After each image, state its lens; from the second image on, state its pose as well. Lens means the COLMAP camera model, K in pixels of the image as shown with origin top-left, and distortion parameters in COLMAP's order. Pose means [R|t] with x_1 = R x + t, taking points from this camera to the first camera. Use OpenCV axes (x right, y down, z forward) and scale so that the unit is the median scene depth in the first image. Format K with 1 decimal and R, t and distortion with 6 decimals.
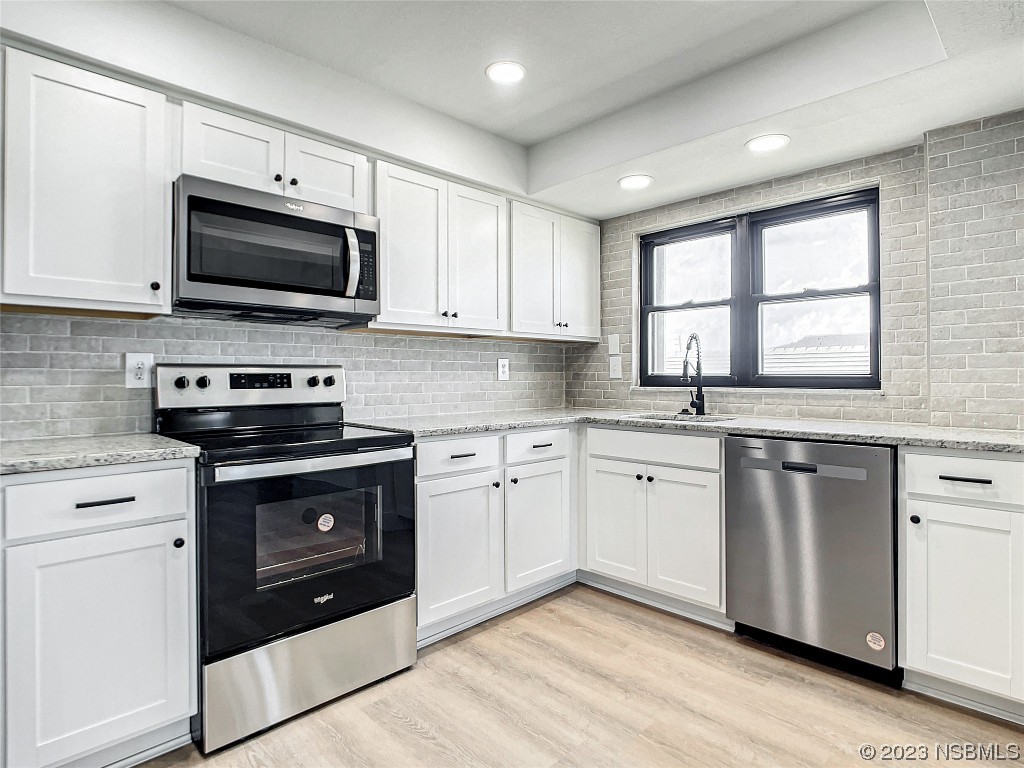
lens RADIAL K [[807.8, 0, 500.1], [0, 807.8, 368.5], [0, 0, 1]] dist [0.011219, 0.018612]
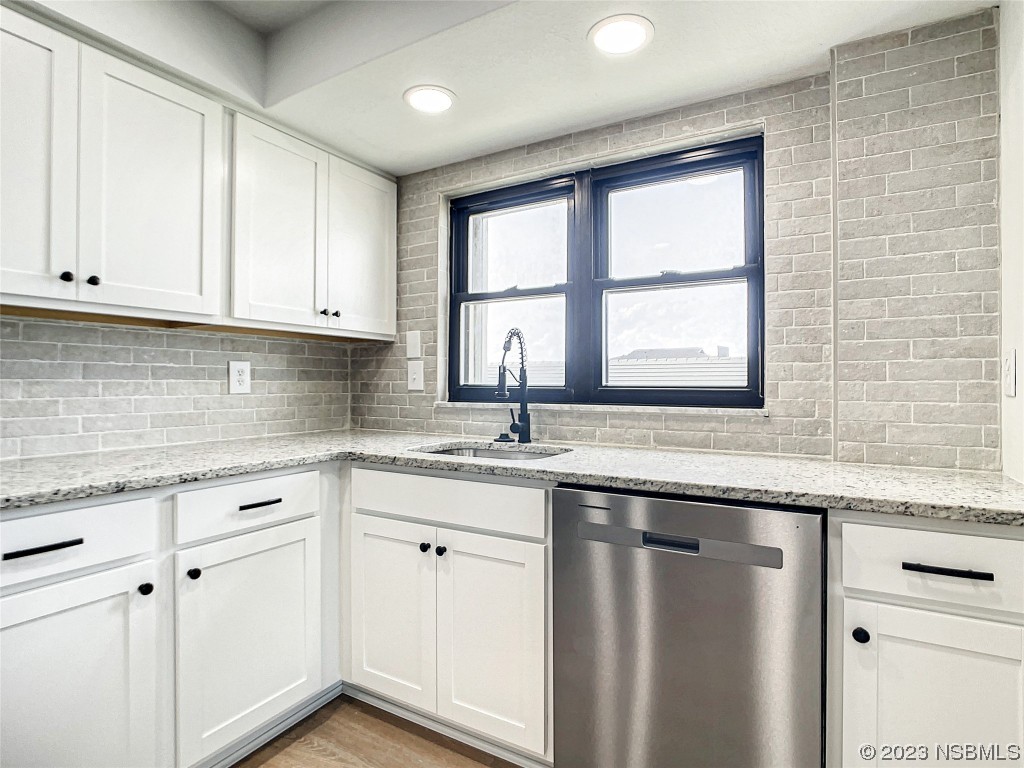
lens RADIAL K [[560.9, 0, 506.4], [0, 560.9, 375.8], [0, 0, 1]] dist [0.039009, -0.003117]
pose [[0.987529, 0.007648, 0.157249, 0.164247], [-0.007435, 0.999970, -0.001941, -0.000820], [-0.157260, 0.000748, 0.987557, 0.547221]]
